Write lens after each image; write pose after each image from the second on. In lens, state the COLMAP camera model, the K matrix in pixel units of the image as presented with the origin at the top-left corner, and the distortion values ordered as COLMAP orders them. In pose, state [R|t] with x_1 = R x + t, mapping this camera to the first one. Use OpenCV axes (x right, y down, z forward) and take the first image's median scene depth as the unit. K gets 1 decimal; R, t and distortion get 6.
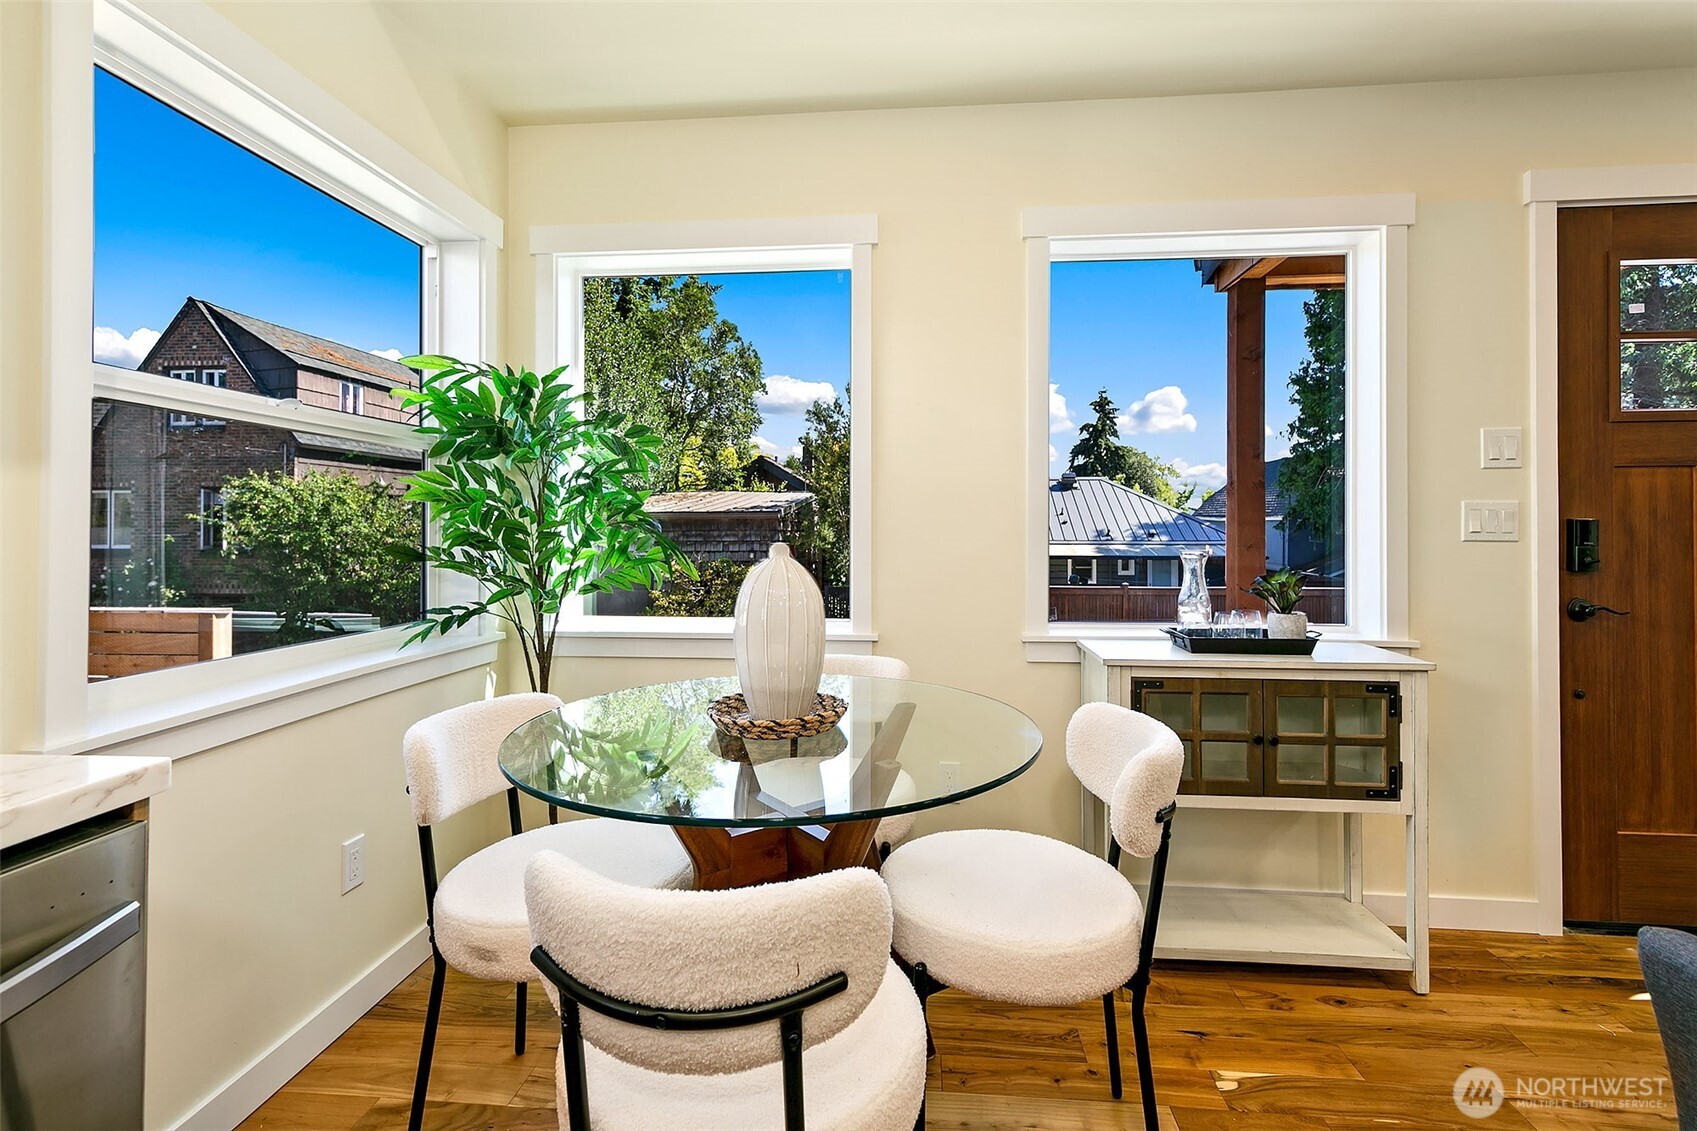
lens RADIAL K [[734.3, 0, 828.4], [0, 734.3, 523.2], [0, 0, 1]] dist [0.001545, 0.000238]
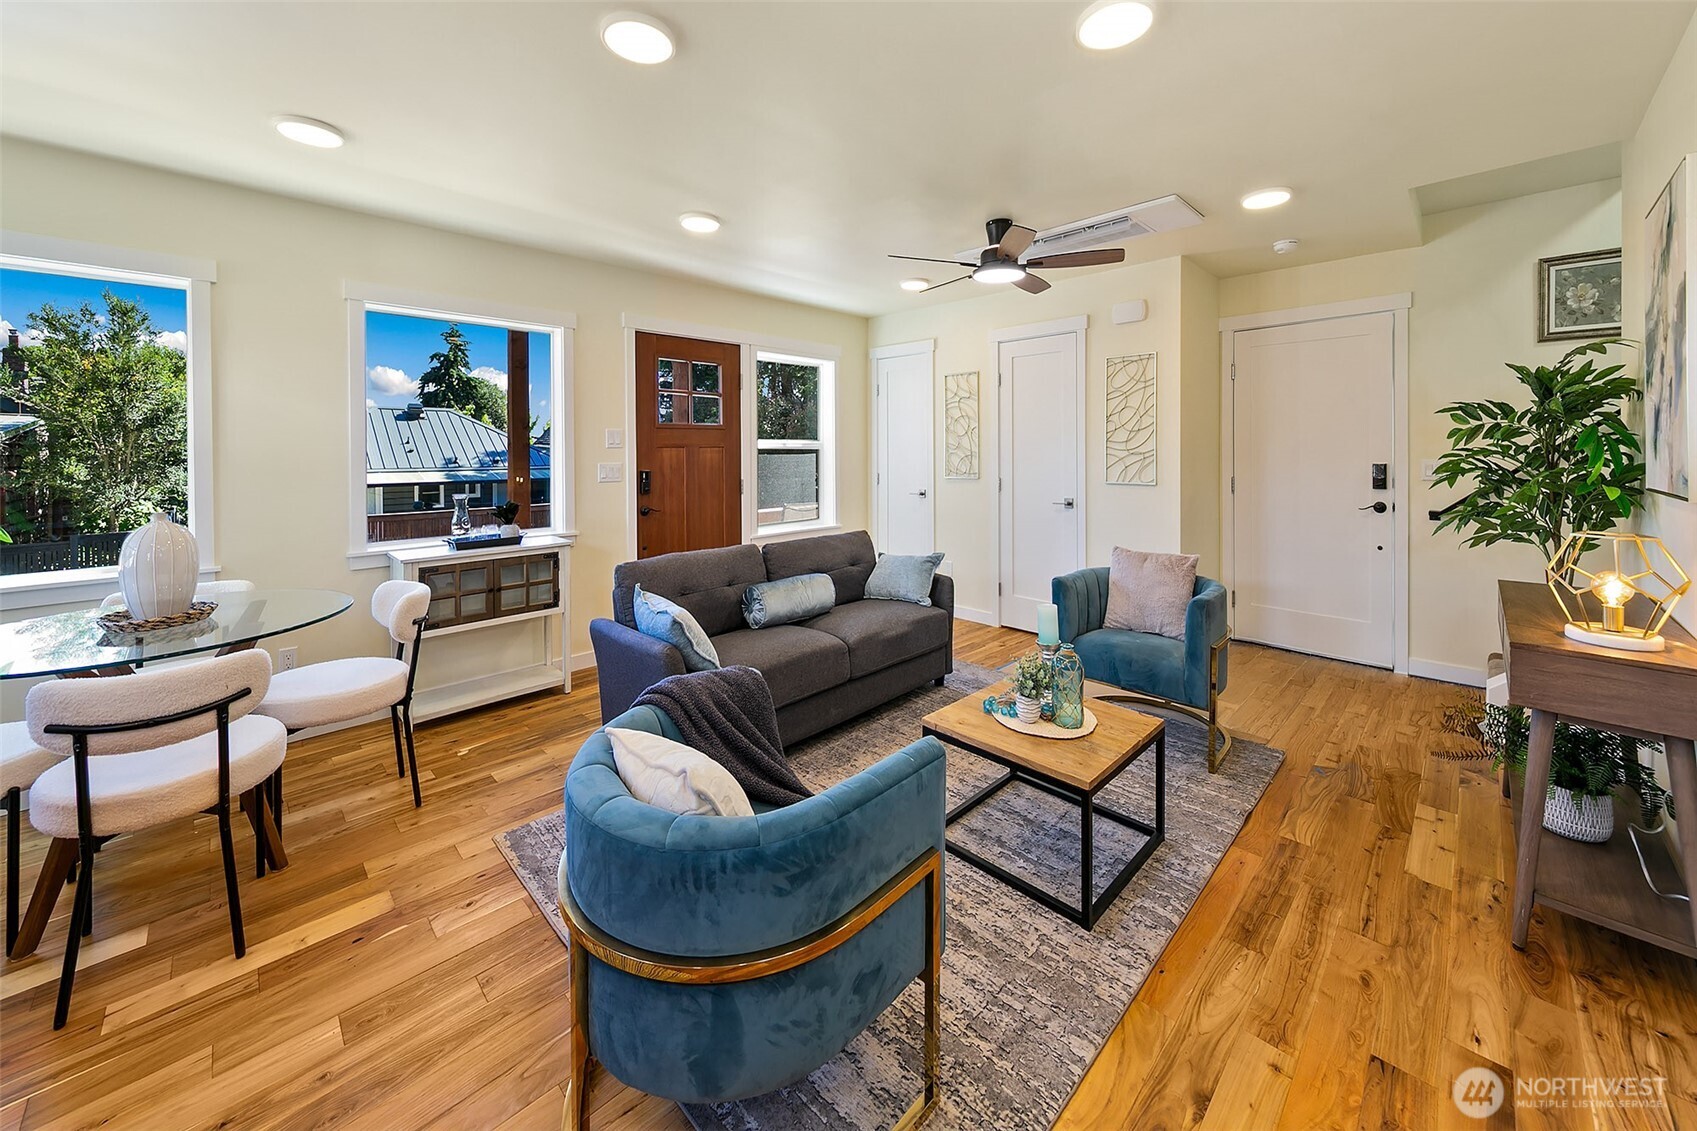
lens RADIAL K [[645.0, 0, 829.2], [0, 645.0, 455.4], [0, 0, 1]] dist [-0.000332, 0.000065]
pose [[0.635695, -0.011033, 0.771862, -0.158033], [0.001978, 0.999918, 0.012664, -0.080947], [-0.771938, -0.006524, 0.635664, -0.742591]]
